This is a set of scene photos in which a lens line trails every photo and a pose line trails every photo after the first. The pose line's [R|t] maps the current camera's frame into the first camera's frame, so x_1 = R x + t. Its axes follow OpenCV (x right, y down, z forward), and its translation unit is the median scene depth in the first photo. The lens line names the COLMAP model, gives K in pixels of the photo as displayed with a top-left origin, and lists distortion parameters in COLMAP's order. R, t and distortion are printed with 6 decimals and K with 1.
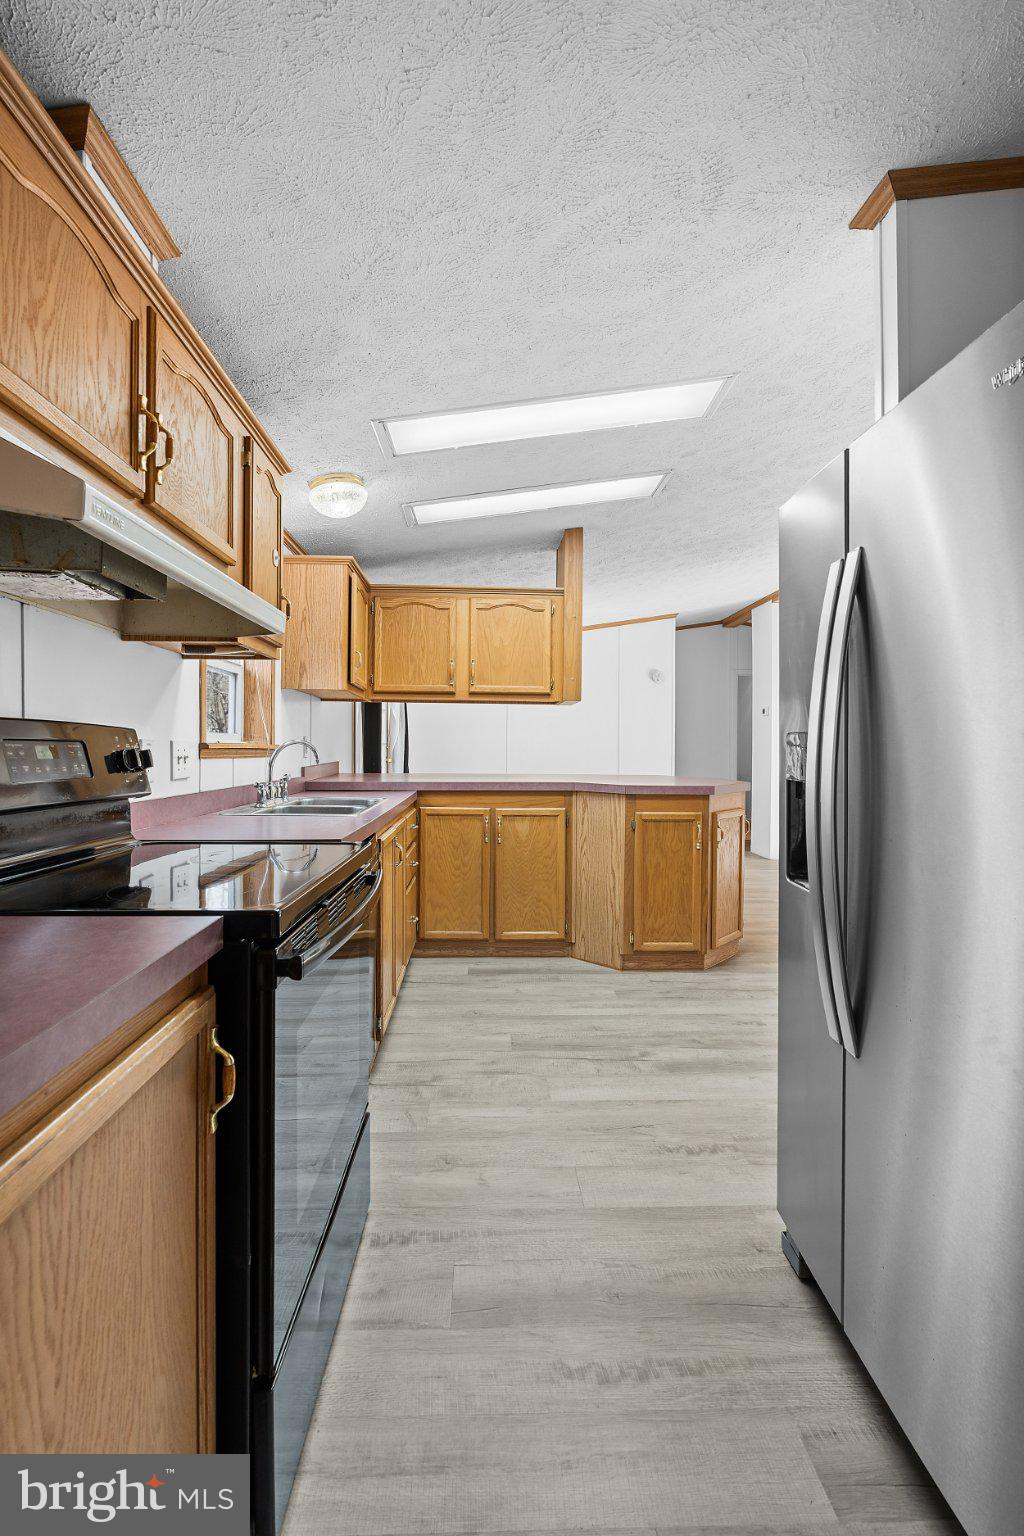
lens RADIAL K [[696.5, 0, 510.9], [0, 696.5, 758.5], [0, 0, 1]] dist [-0.007284, 0.001021]
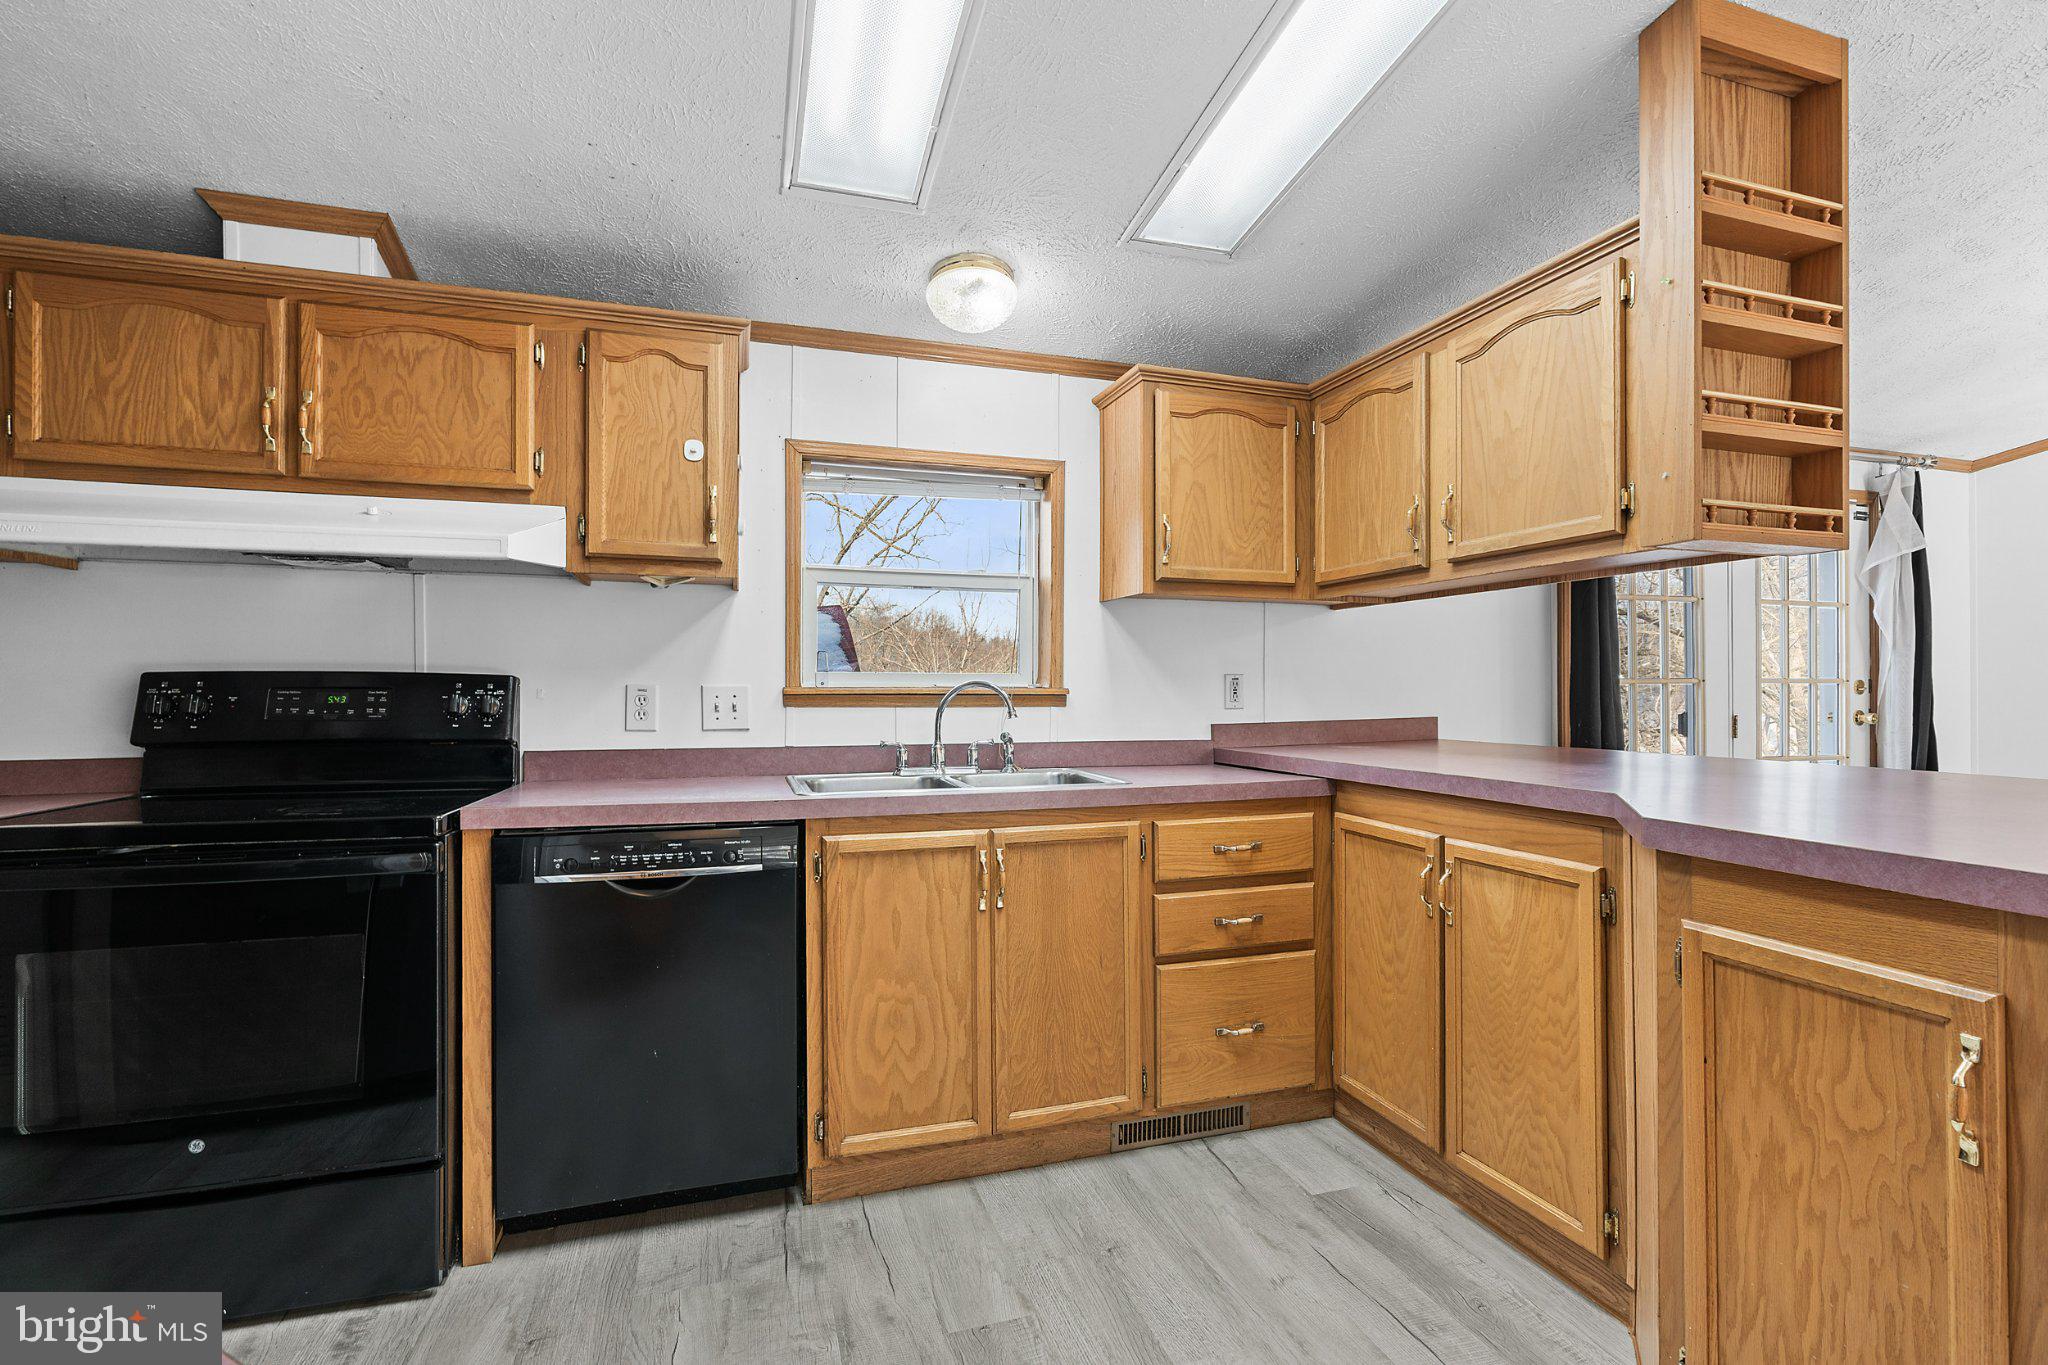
lens RADIAL K [[933.3, 0, 1021.5], [0, 933.3, 691.5], [0, 0, 1]] dist [-0.001609, 0.000273]
pose [[0.267619, -0.005331, -0.963510, 0.717212], [-0.011213, 0.999900, -0.008647, -0.011055], [0.963460, 0.013118, 0.267533, 1.001817]]
